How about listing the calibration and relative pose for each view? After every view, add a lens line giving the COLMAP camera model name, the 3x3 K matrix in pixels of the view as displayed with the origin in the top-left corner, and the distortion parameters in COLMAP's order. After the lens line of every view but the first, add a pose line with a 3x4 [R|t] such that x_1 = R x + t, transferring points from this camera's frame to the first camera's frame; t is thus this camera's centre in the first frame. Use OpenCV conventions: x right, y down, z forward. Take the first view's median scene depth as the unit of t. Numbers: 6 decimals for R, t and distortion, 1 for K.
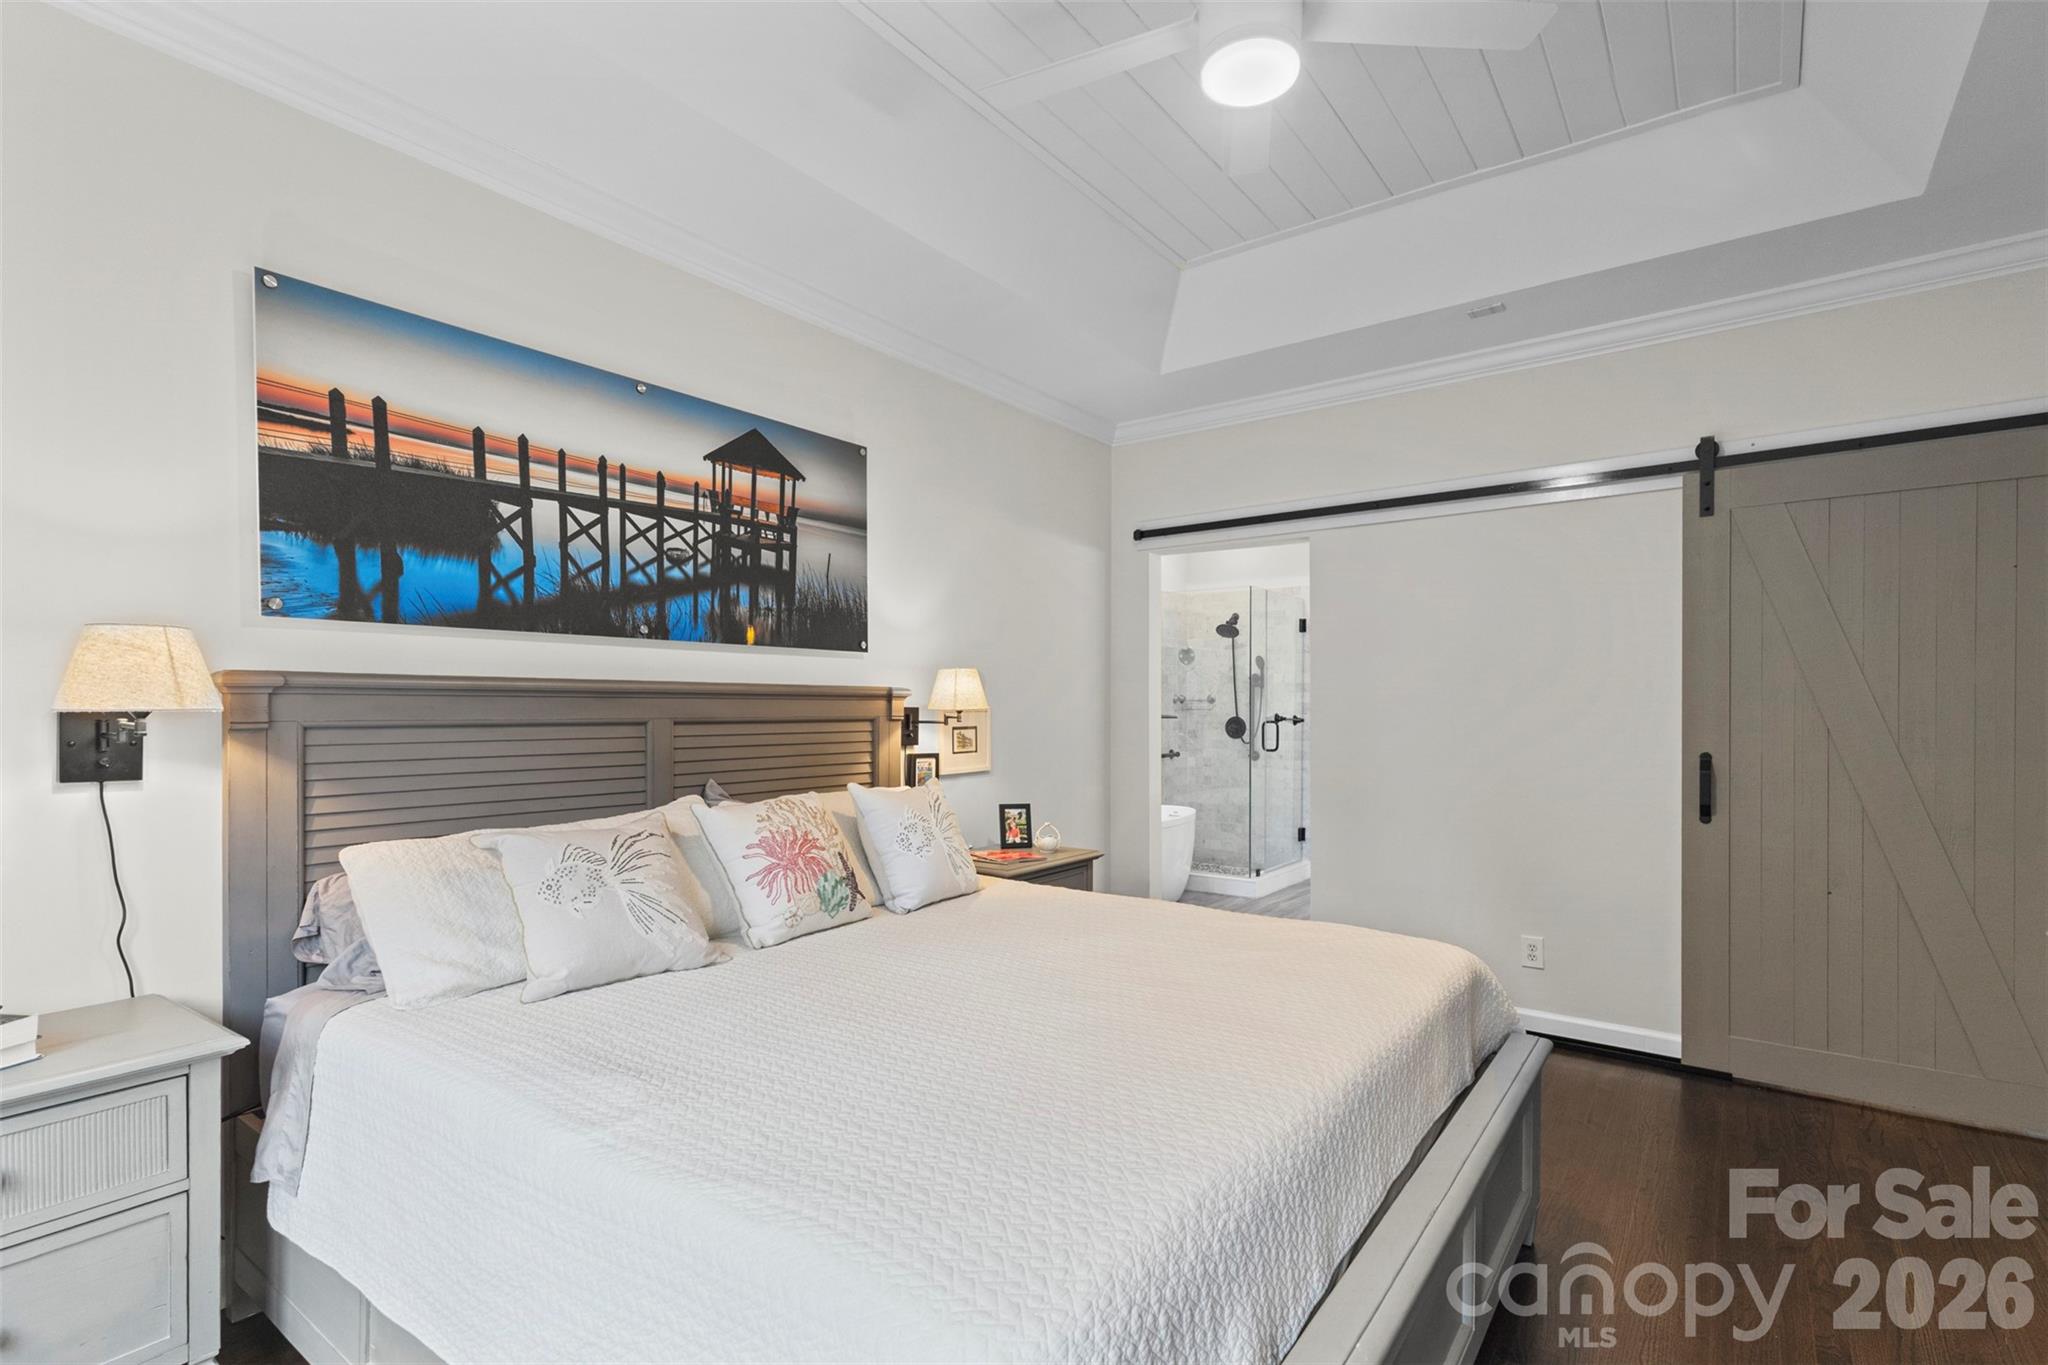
lens RADIAL K [[954.9, 0, 1013.1], [0, 954.9, 714.9], [0, 0, 1]] dist [0.002498, 0.001174]
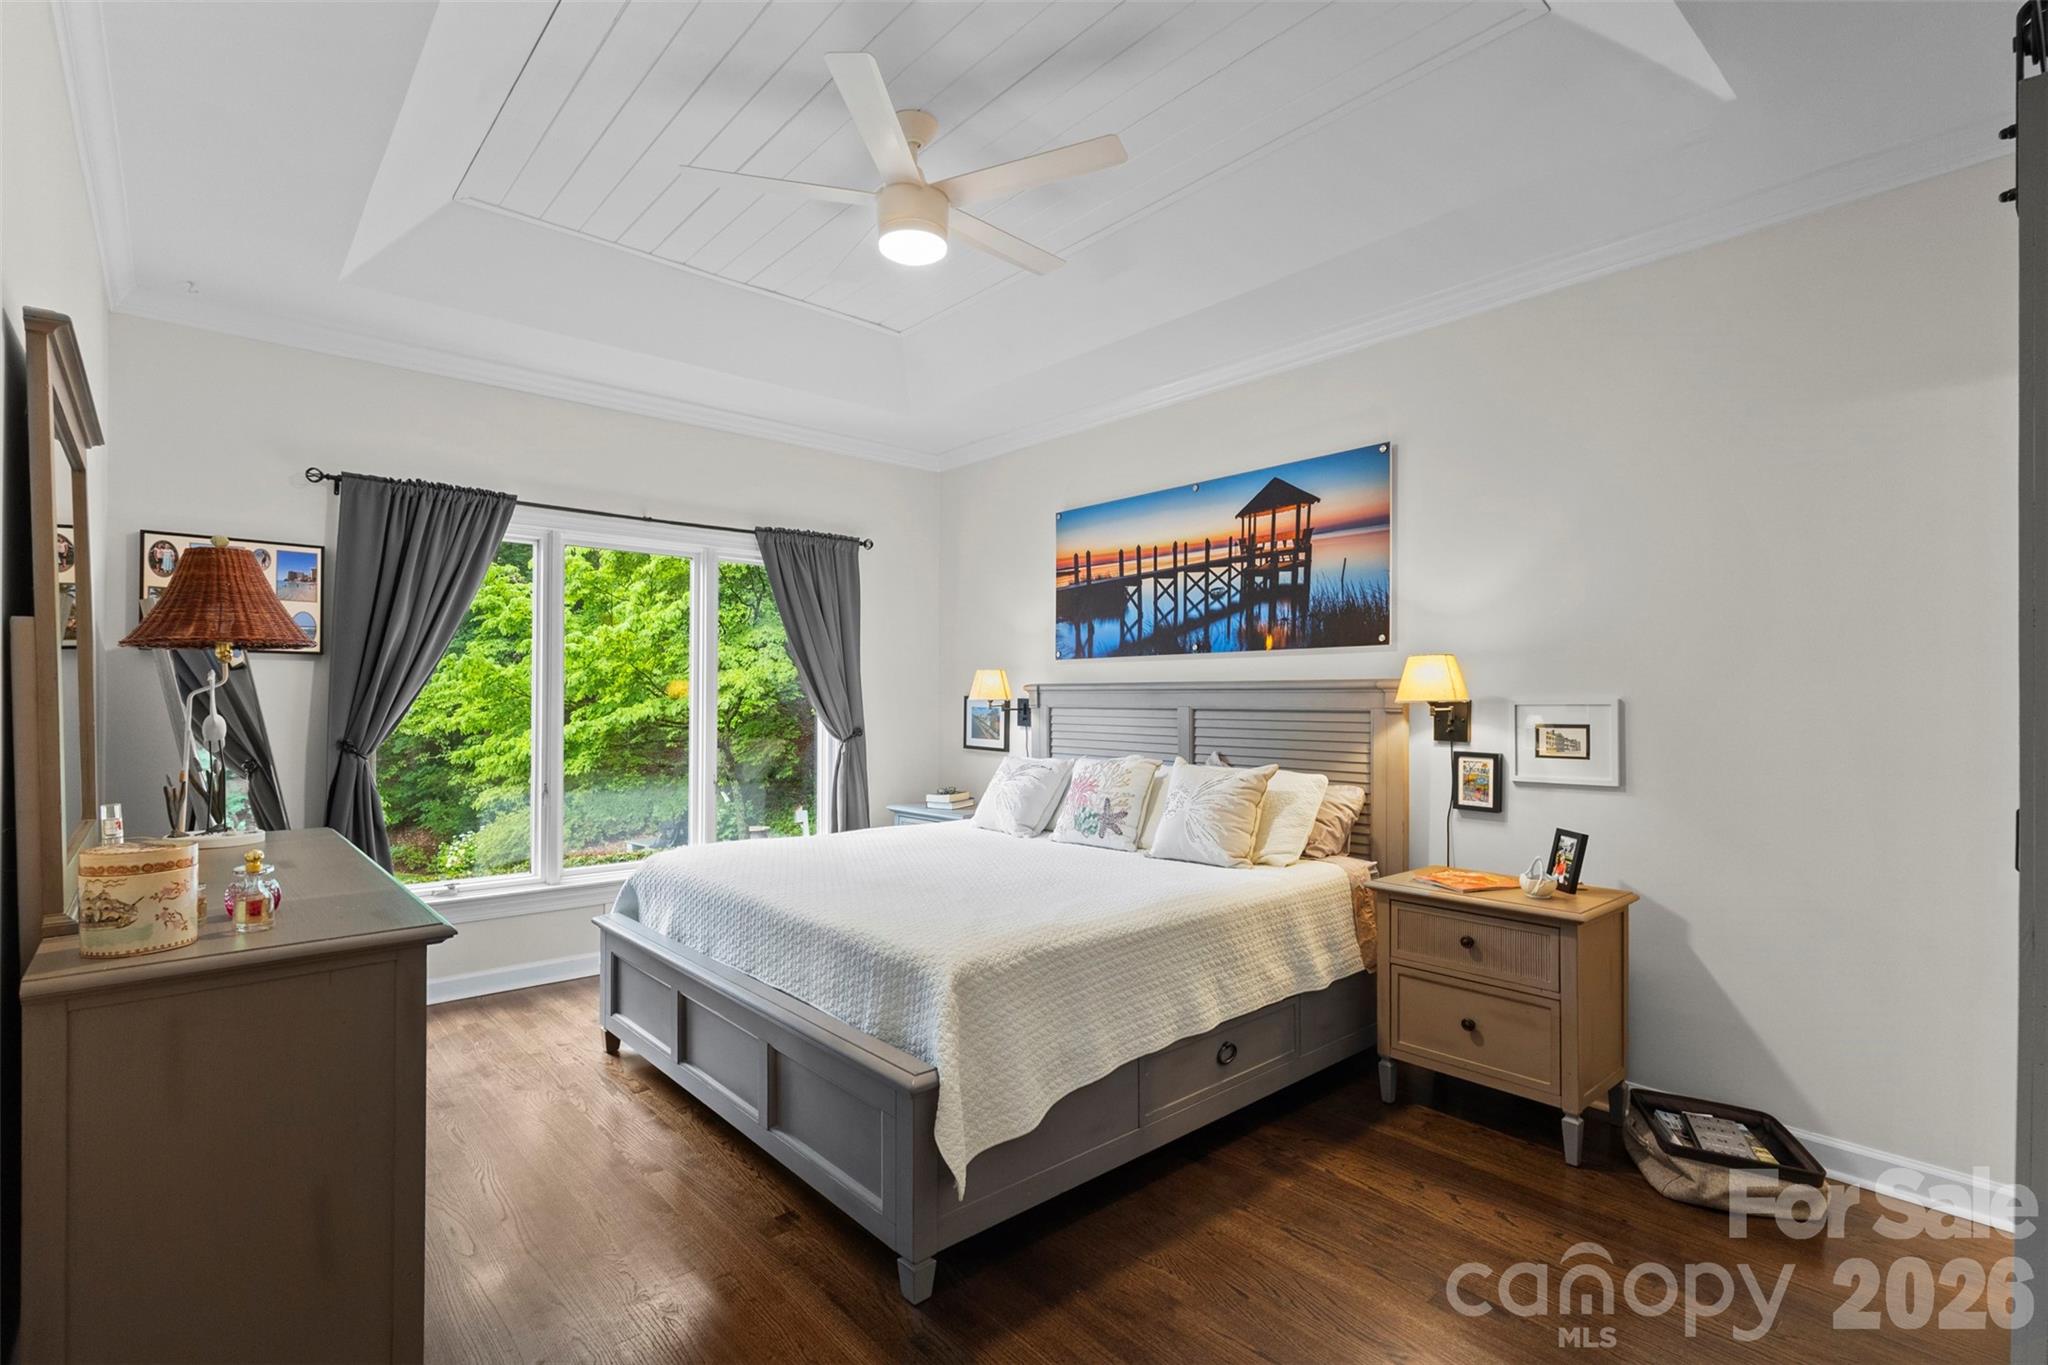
lens RADIAL K [[954.9, 0, 1021.9], [0, 954.9, 690.5], [0, 0, 1]] dist [0.002498, 0.001174]
pose [[-0.198476, -0.007619, -0.980076, 1.102049], [-0.008268, 0.999947, -0.006099, -0.009741], [0.980071, 0.006893, -0.198528, 0.995876]]
